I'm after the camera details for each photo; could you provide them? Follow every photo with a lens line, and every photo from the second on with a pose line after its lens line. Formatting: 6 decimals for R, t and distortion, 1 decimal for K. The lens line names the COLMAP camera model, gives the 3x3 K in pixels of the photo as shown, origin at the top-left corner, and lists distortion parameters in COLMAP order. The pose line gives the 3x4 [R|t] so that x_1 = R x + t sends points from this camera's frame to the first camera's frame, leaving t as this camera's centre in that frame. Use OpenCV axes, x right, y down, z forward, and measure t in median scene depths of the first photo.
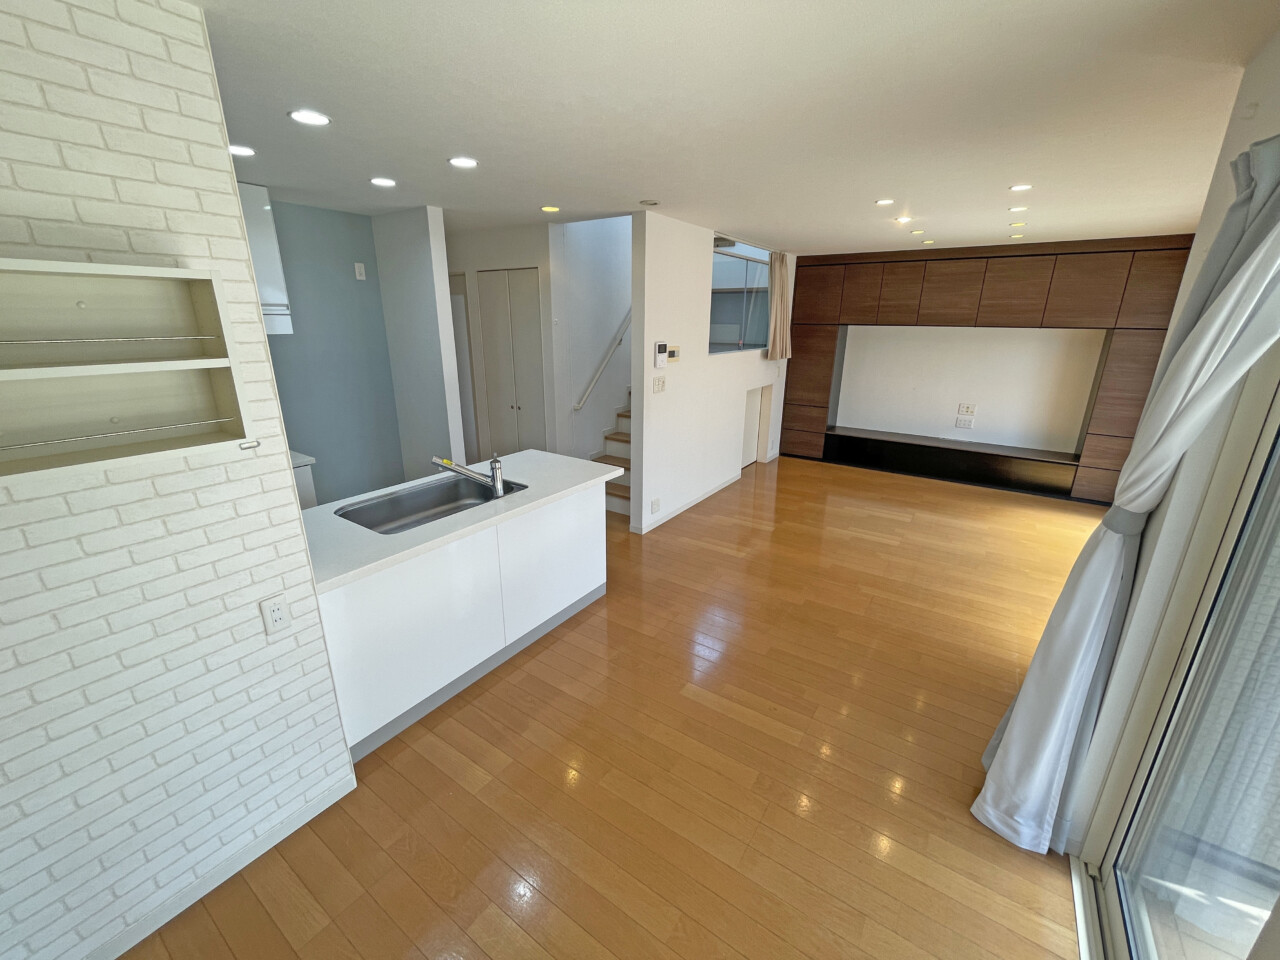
lens RADIAL K [[520.3, 0, 636.1], [0, 520.3, 478.8], [0, 0, 1]] dist [-0.001688, -0.000142]
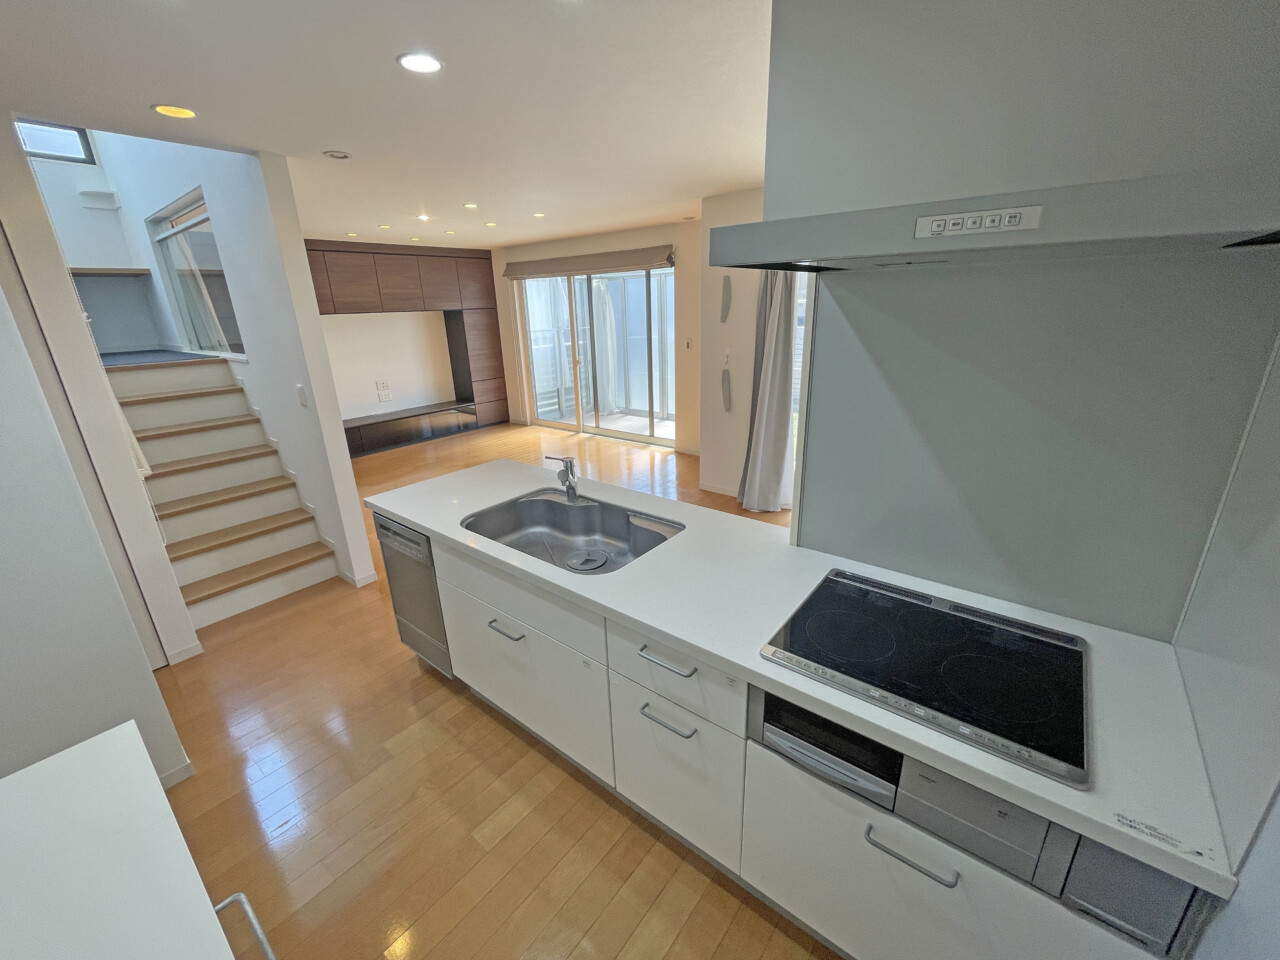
lens RADIAL K [[520.3, 0, 639.0], [0, 520.3, 479.3], [0, 0, 1]] dist [-0.001688, -0.000142]
pose [[0.067910, -0.323903, 0.943650, -0.539681], [0.321752, 0.902408, 0.286592, -0.104293], [-0.944386, 0.284158, 0.165499, 0.371497]]
